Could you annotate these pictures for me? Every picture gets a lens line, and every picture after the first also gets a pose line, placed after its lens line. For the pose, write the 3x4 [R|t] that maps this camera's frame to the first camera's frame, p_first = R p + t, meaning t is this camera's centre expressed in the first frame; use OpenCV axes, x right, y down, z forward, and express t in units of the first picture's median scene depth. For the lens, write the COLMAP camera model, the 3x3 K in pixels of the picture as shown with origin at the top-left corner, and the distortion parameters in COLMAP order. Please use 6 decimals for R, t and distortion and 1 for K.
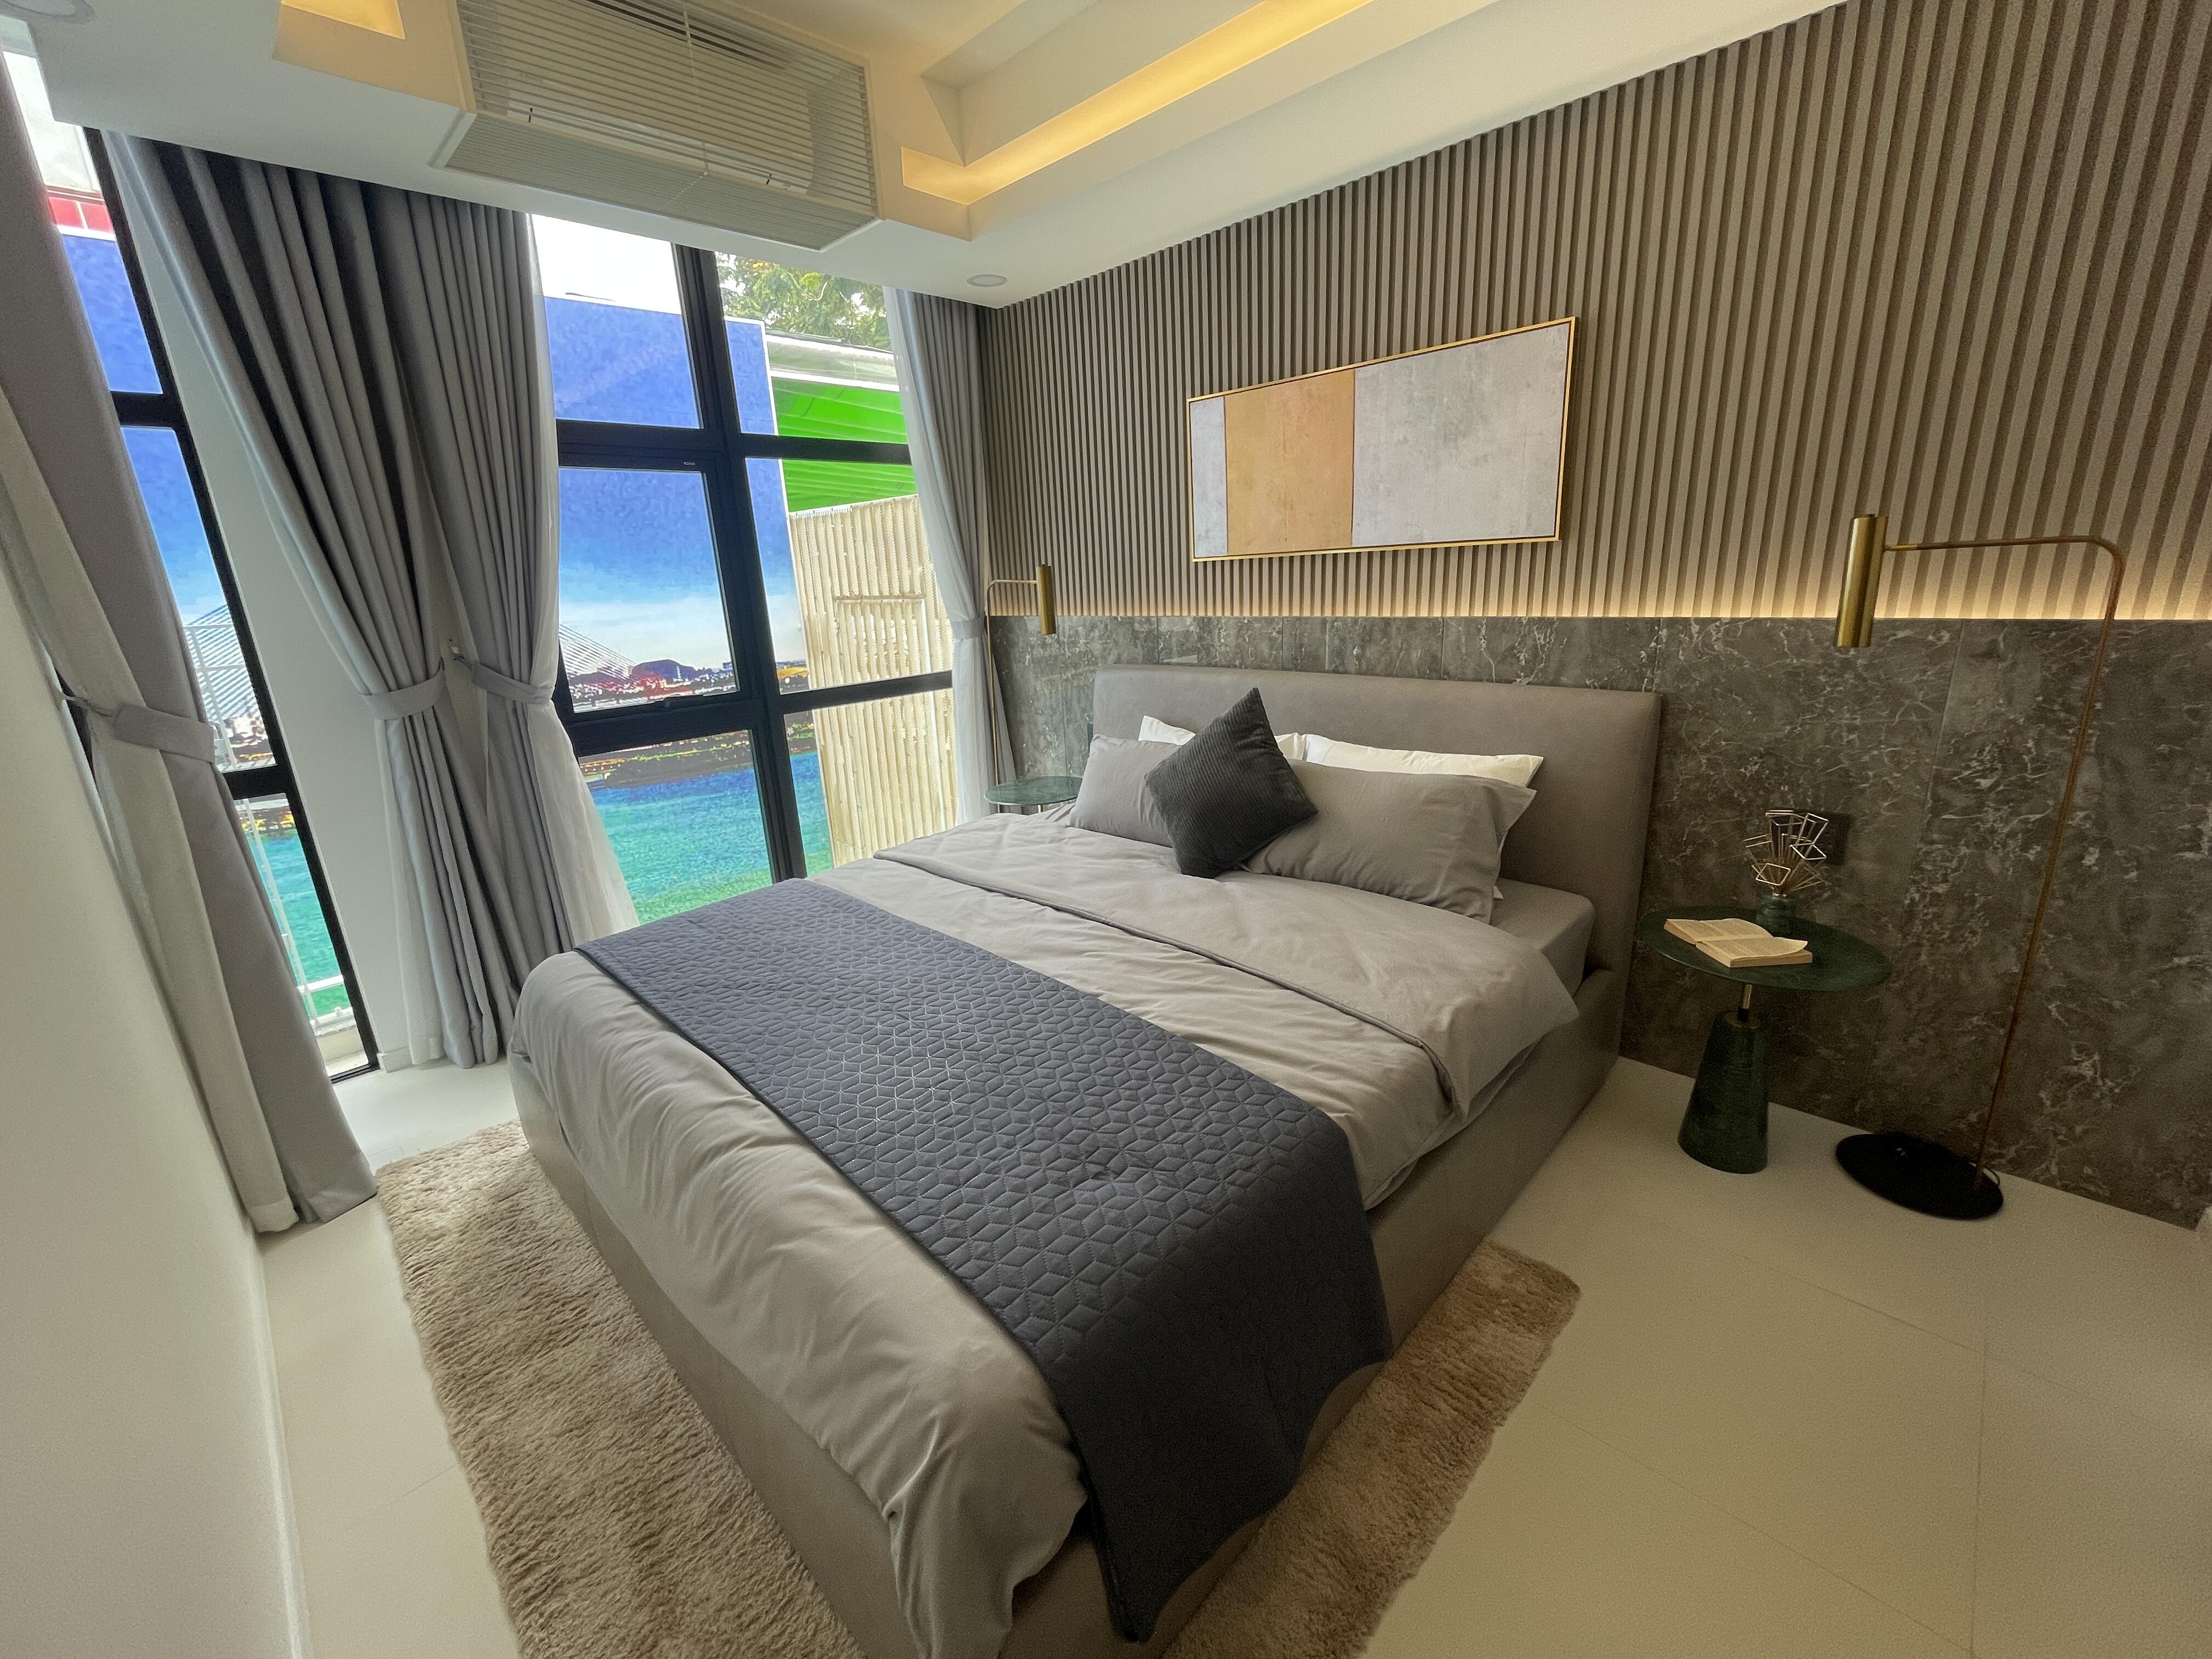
lens RADIAL K [[888.5, 0, 1109.6], [0, 888.5, 818.4], [0, 0, 1]] dist [-0.009343, -0.000034]
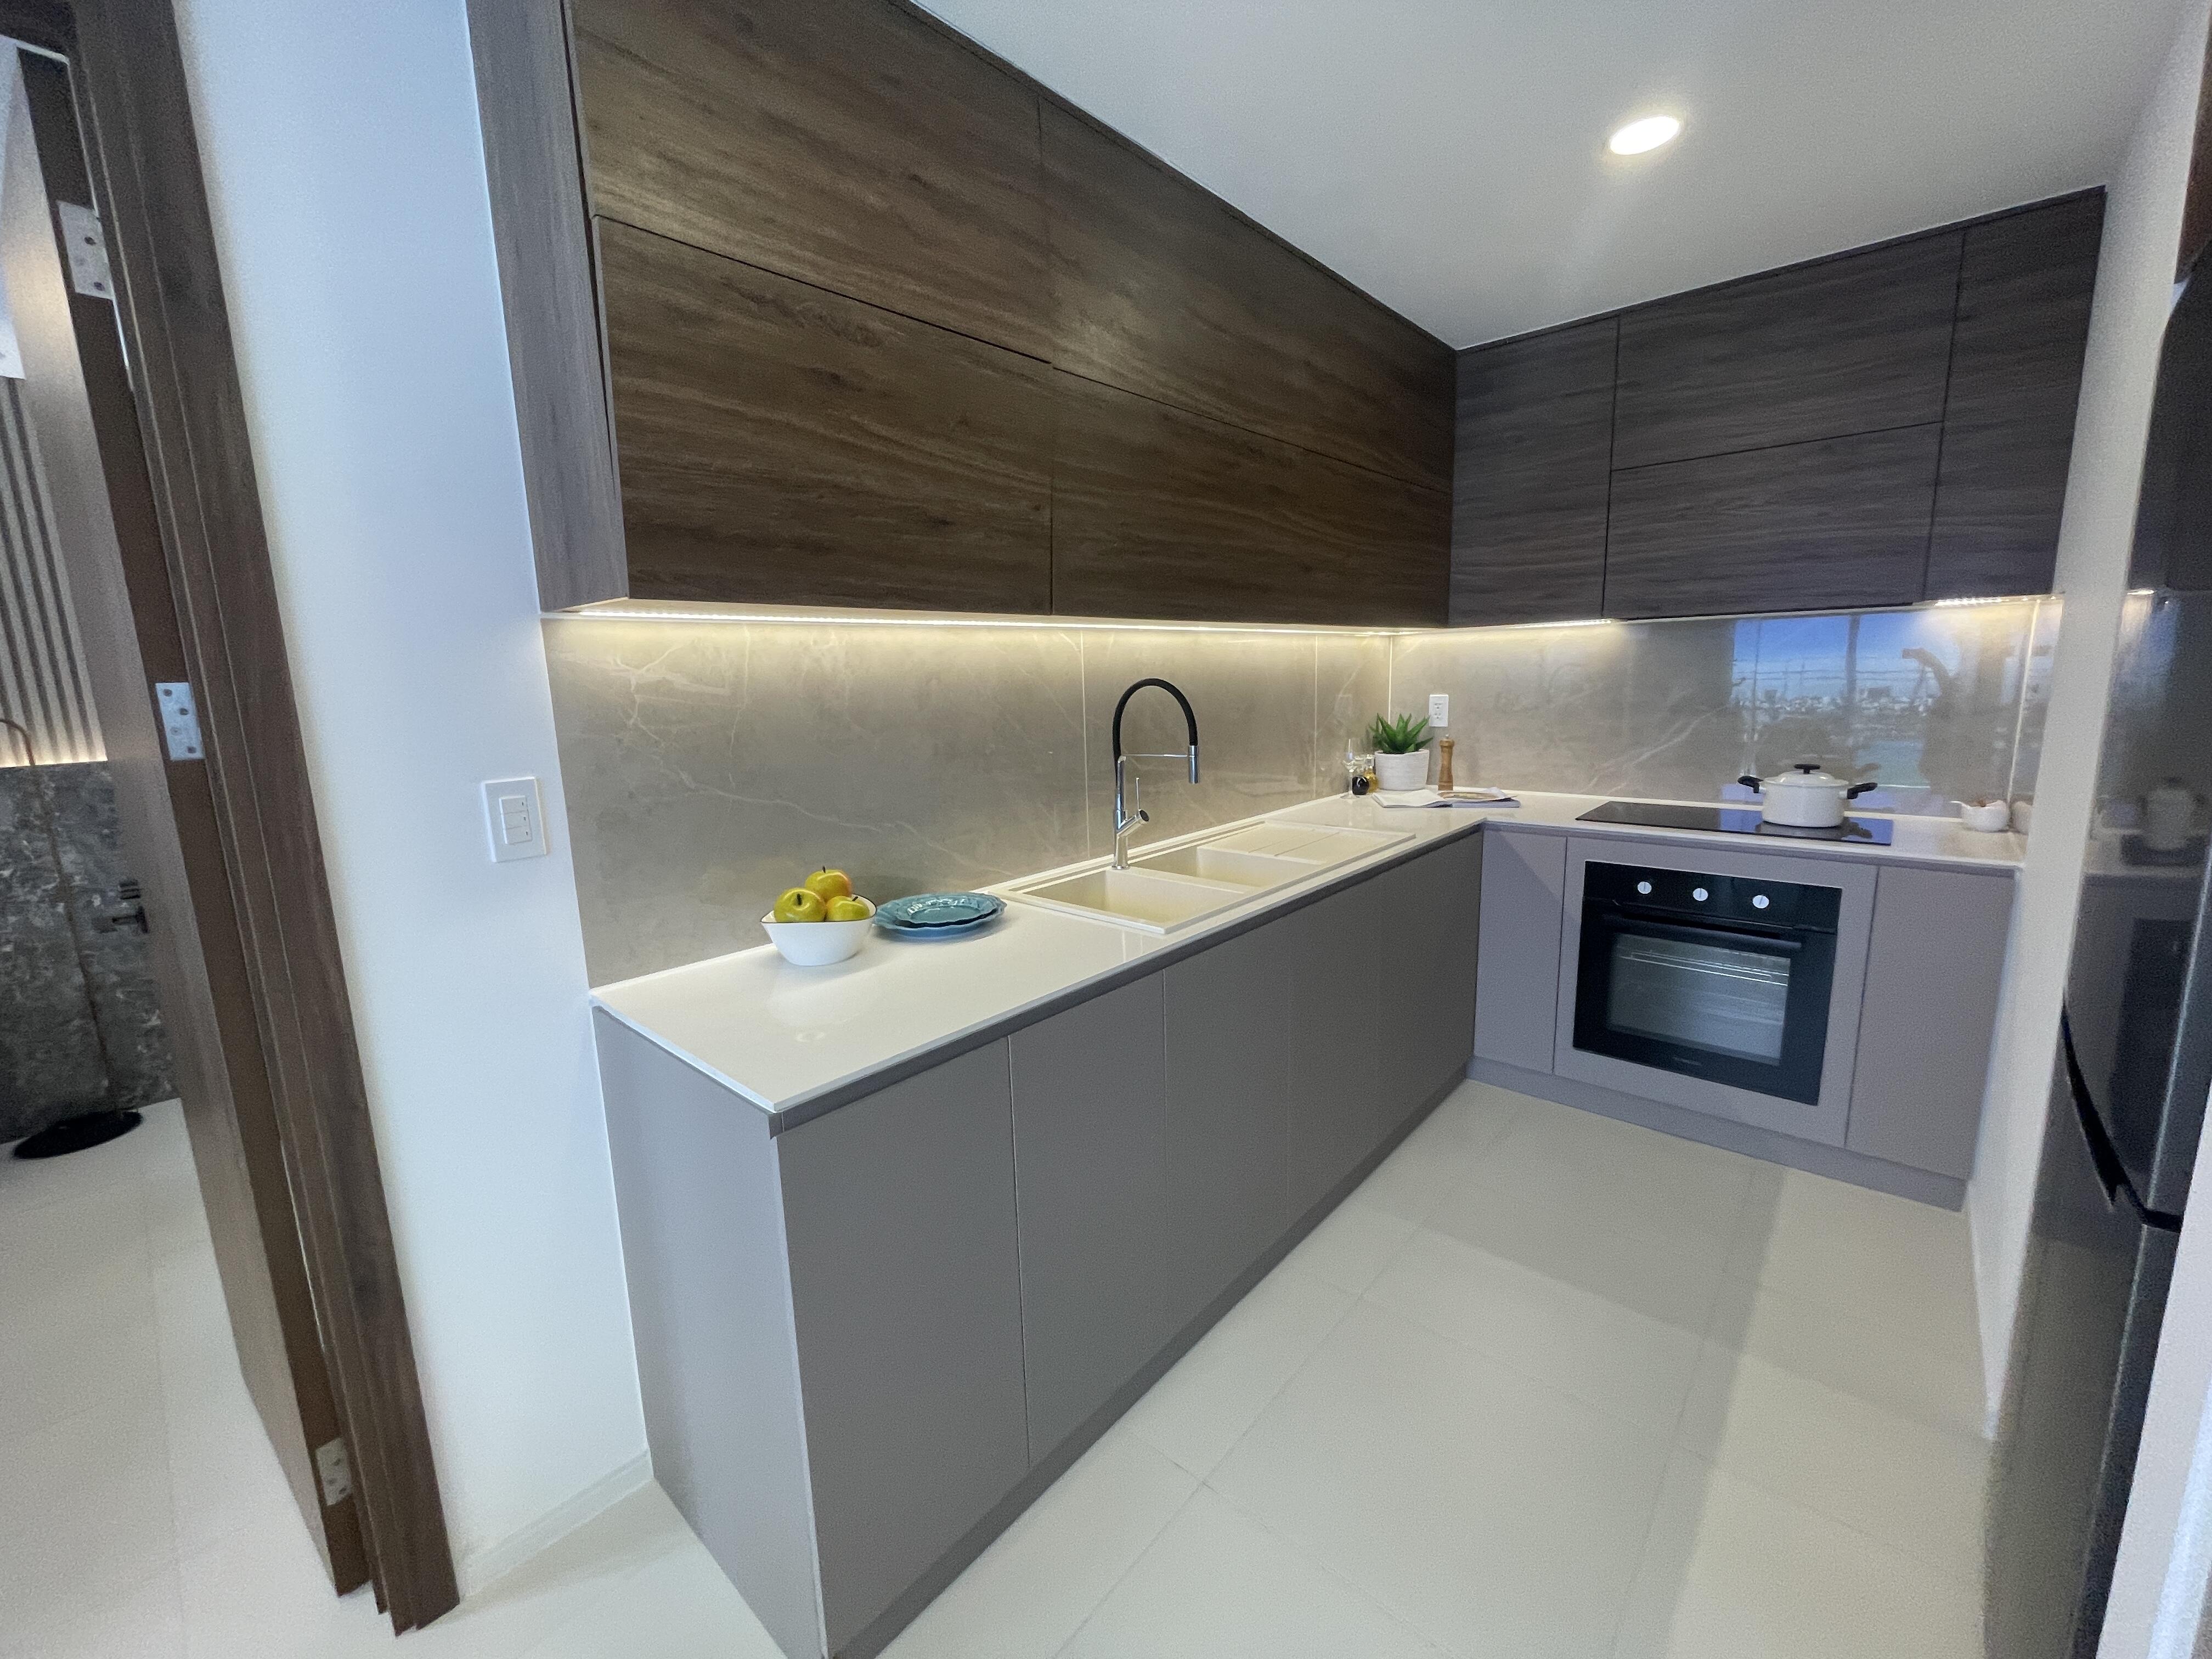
lens RADIAL K [[888.5, 0, 1109.6], [0, 888.5, 818.4], [0, 0, 1]] dist [-0.009343, -0.000034]
pose [[-0.053885, -0.113101, 0.992121, -0.605846], [0.301867, 0.945232, 0.124150, 0.258792], [-0.951826, 0.306179, -0.016792, -0.826983]]
